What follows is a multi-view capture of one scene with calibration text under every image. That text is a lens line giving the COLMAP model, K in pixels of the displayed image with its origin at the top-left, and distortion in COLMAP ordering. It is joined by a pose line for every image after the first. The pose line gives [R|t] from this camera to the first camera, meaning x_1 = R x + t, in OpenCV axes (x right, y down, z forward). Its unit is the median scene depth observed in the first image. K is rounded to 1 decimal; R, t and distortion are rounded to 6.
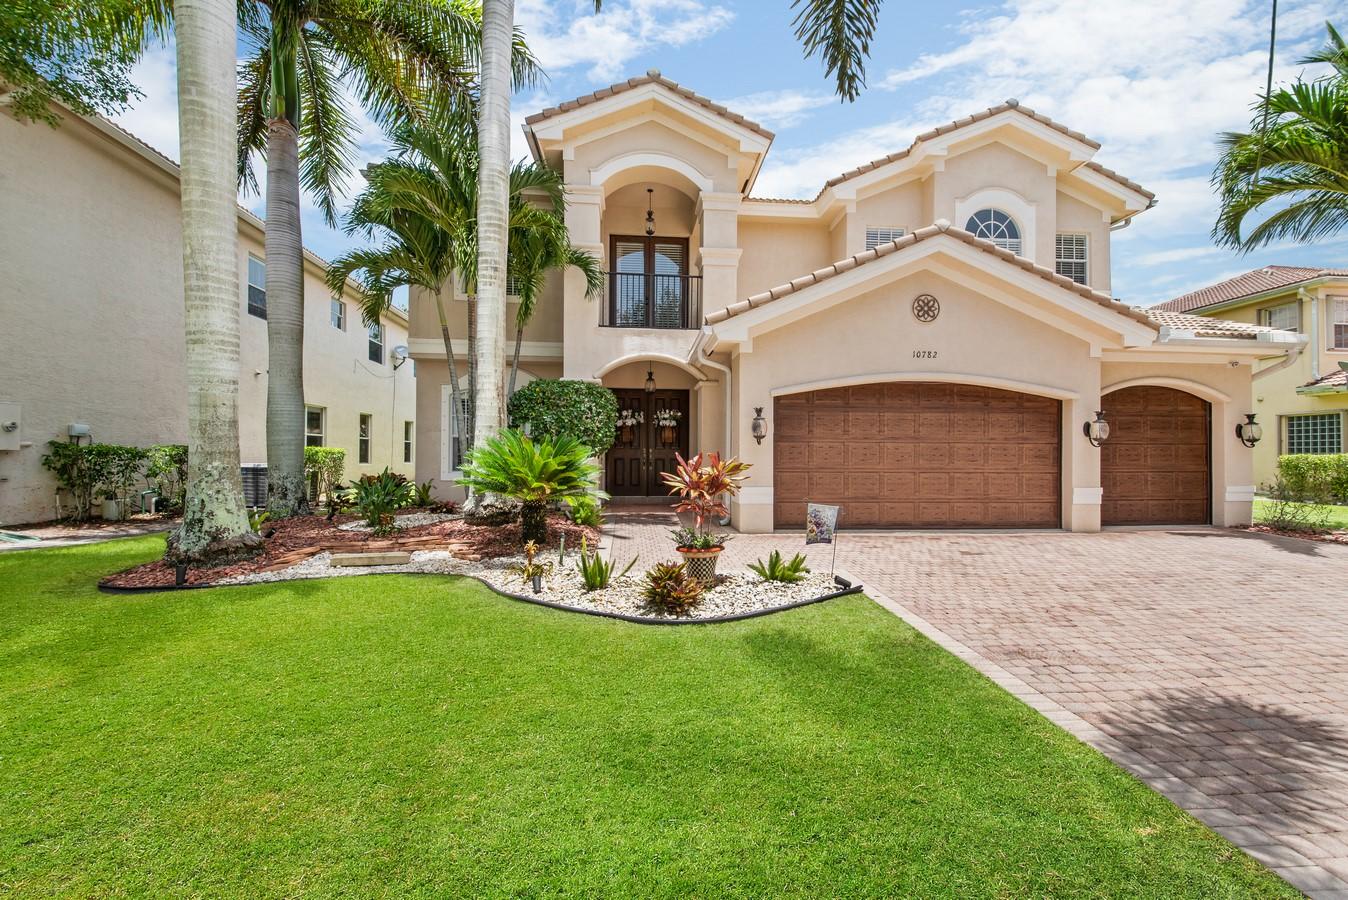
lens RADIAL K [[524.8, 0, 678.7], [0, 524.8, 451.2], [0, 0, 1]] dist [-0.010314, -0.000618]
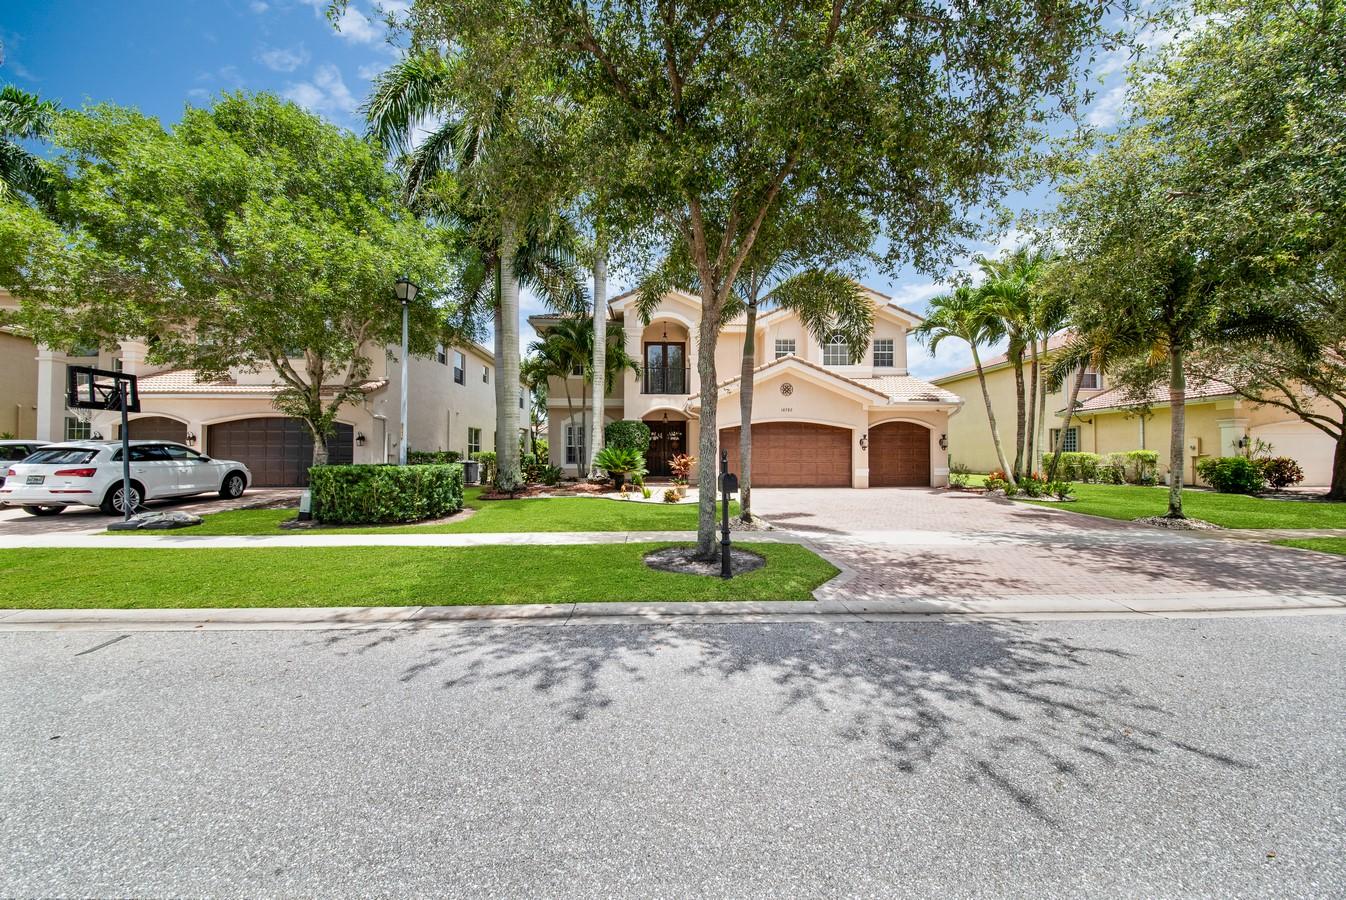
lens RADIAL K [[524.0, 0, 671.7], [0, 524.0, 449.8], [0, 0, 1]] dist [-0.010314, -0.000618]
pose [[0.998569, -0.004658, -0.053267, 0.092541], [0.004595, 0.999989, -0.001307, -0.011156], [0.053273, 0.001060, 0.998579, -1.228848]]
